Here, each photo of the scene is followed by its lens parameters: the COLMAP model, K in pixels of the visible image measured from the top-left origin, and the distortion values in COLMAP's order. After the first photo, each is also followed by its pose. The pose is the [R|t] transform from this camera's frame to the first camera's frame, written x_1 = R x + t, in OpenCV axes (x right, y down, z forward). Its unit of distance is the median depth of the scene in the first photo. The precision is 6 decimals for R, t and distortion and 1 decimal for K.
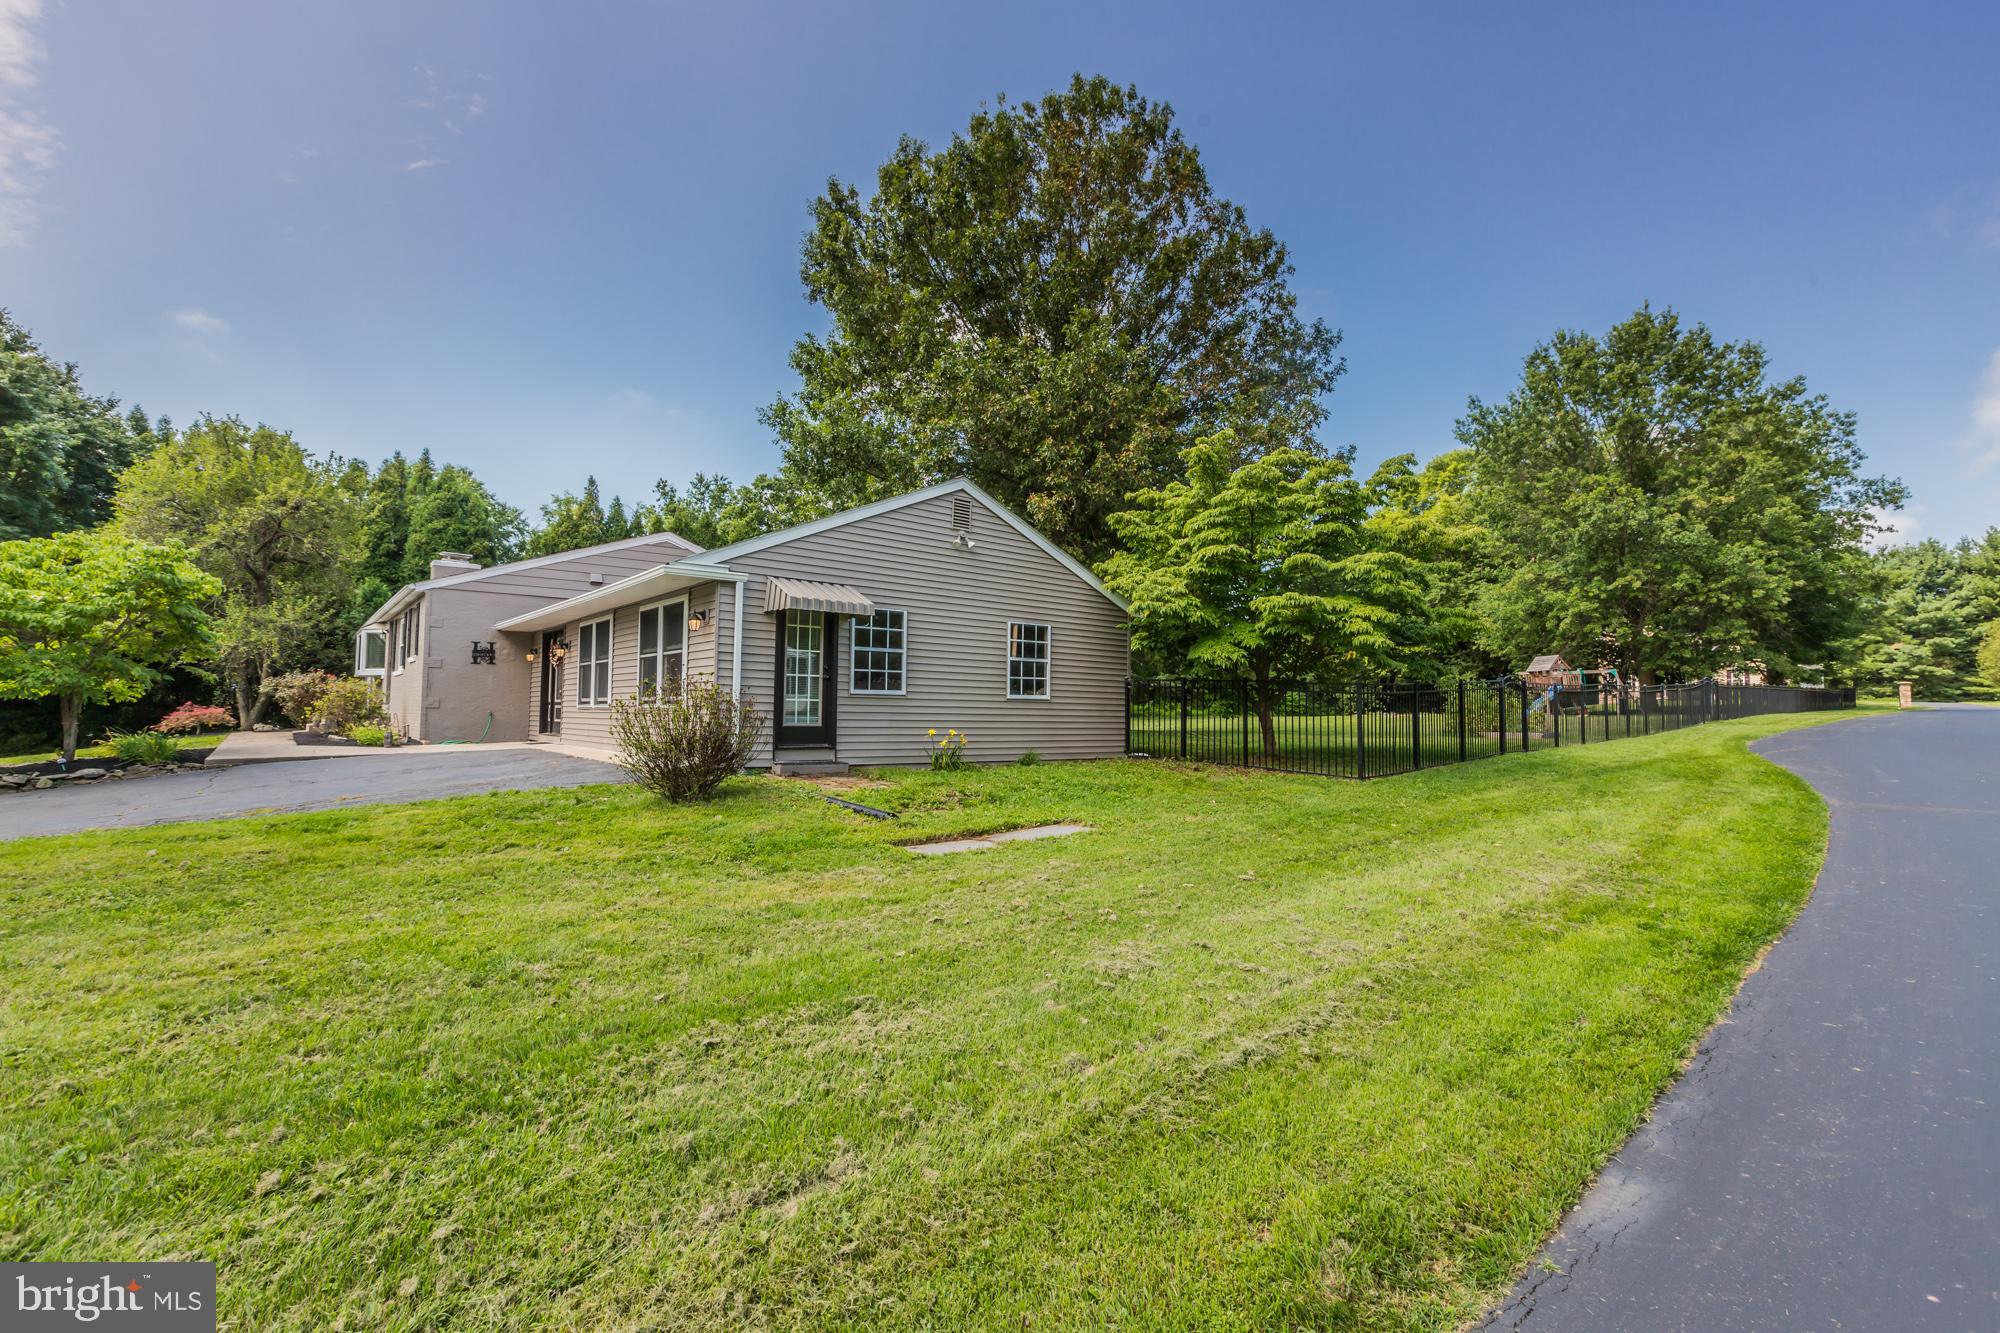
lens RADIAL K [[905.1, 0, 1005.7], [0, 905.1, 663.1], [0, 0, 1]] dist [0.001014, 0.000678]
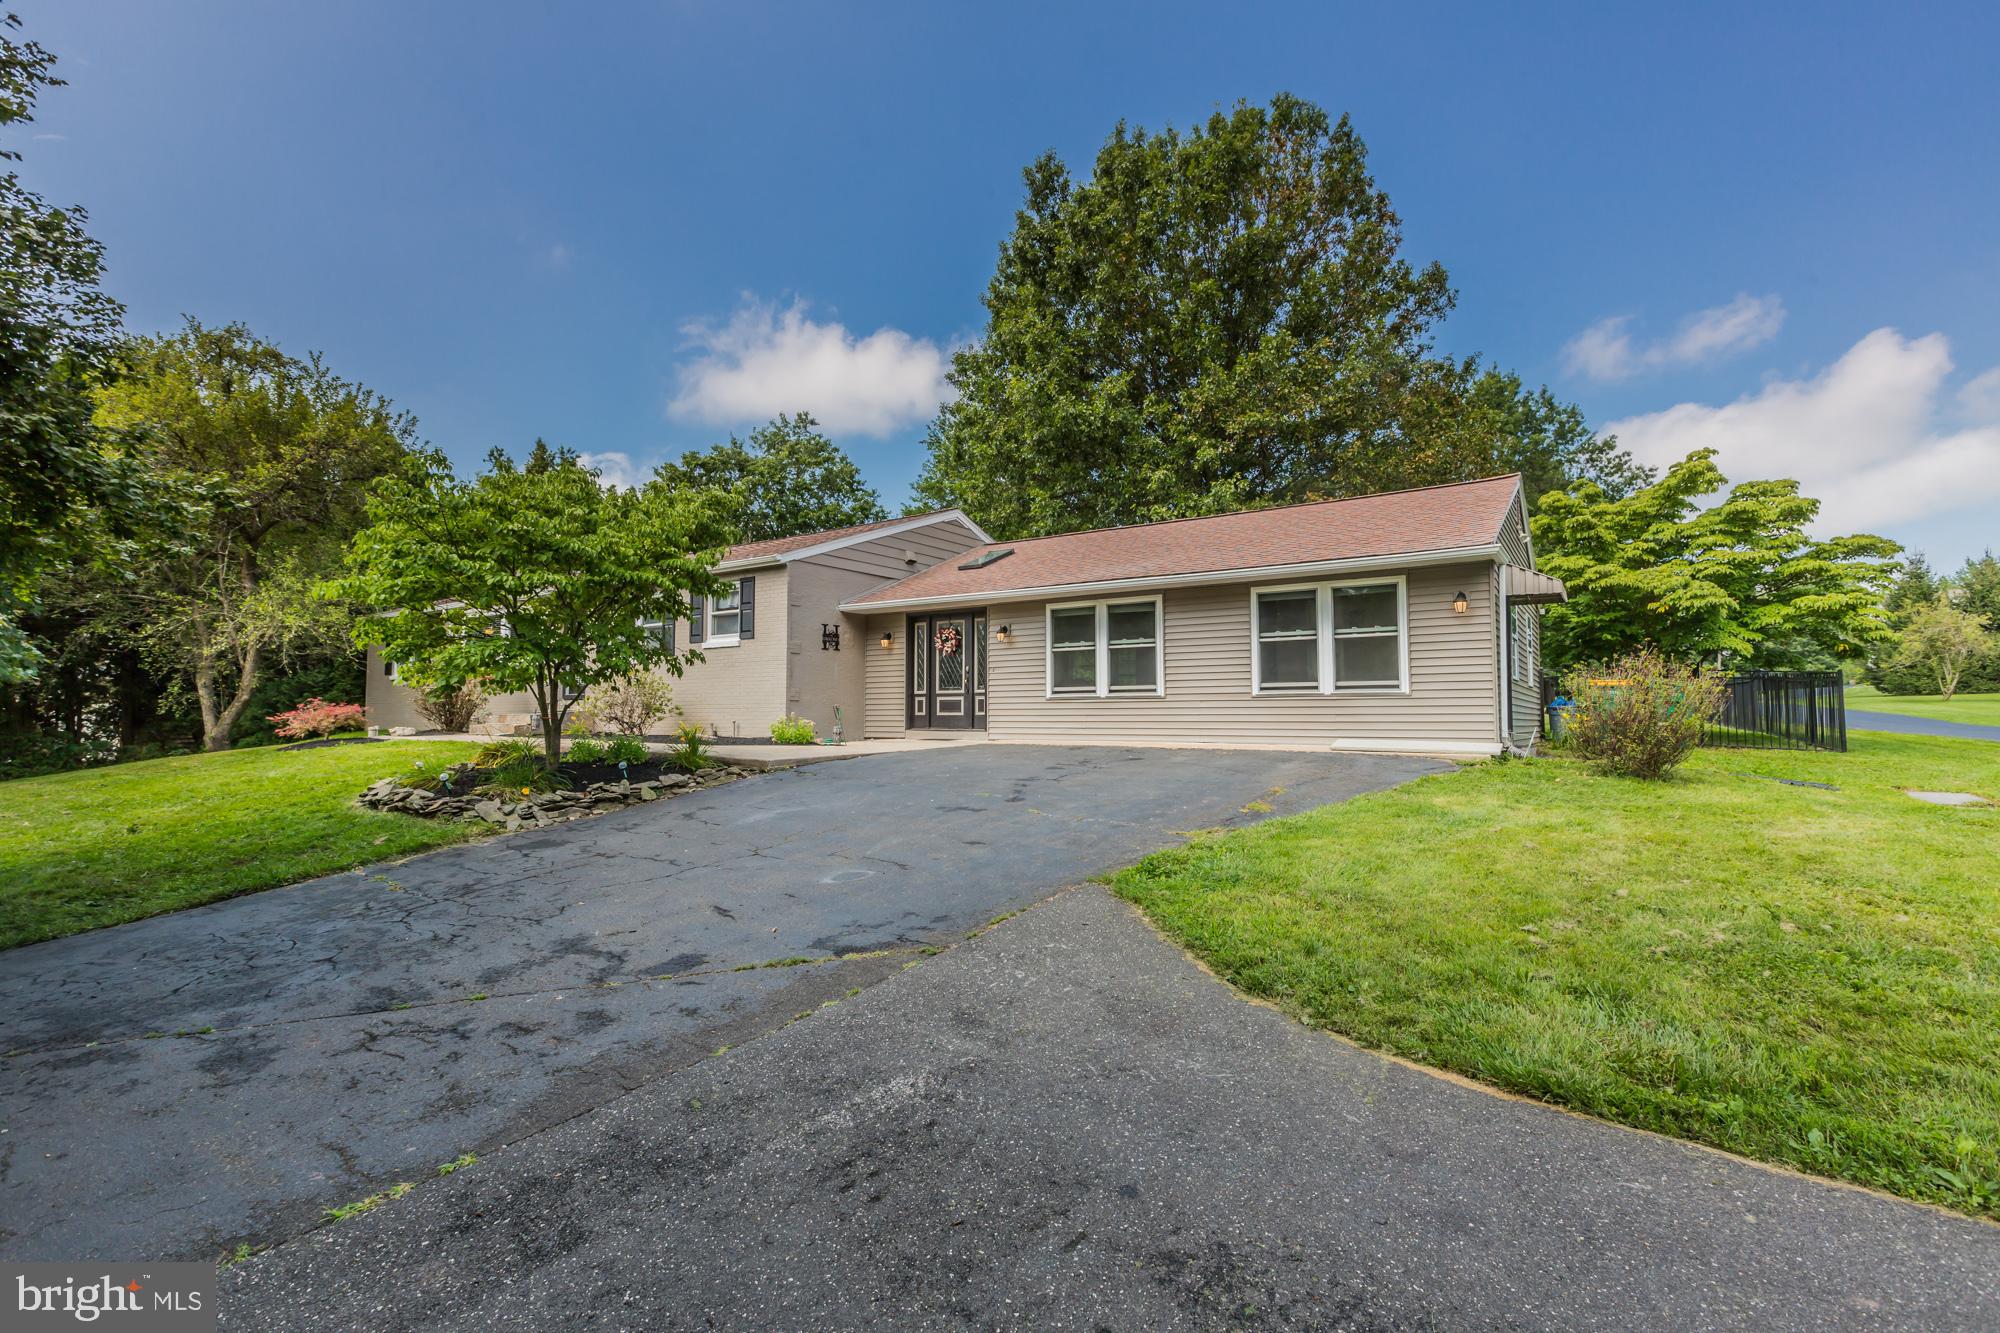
lens RADIAL K [[905.1, 0, 1005.7], [0, 905.1, 663.1], [0, 0, 1]] dist [0.001014, 0.000678]
pose [[0.957507, 0.007509, 0.288312, -0.458236], [-0.006520, 0.999969, -0.004390, 0.011127], [-0.288336, 0.002323, 0.957526, 0.086514]]
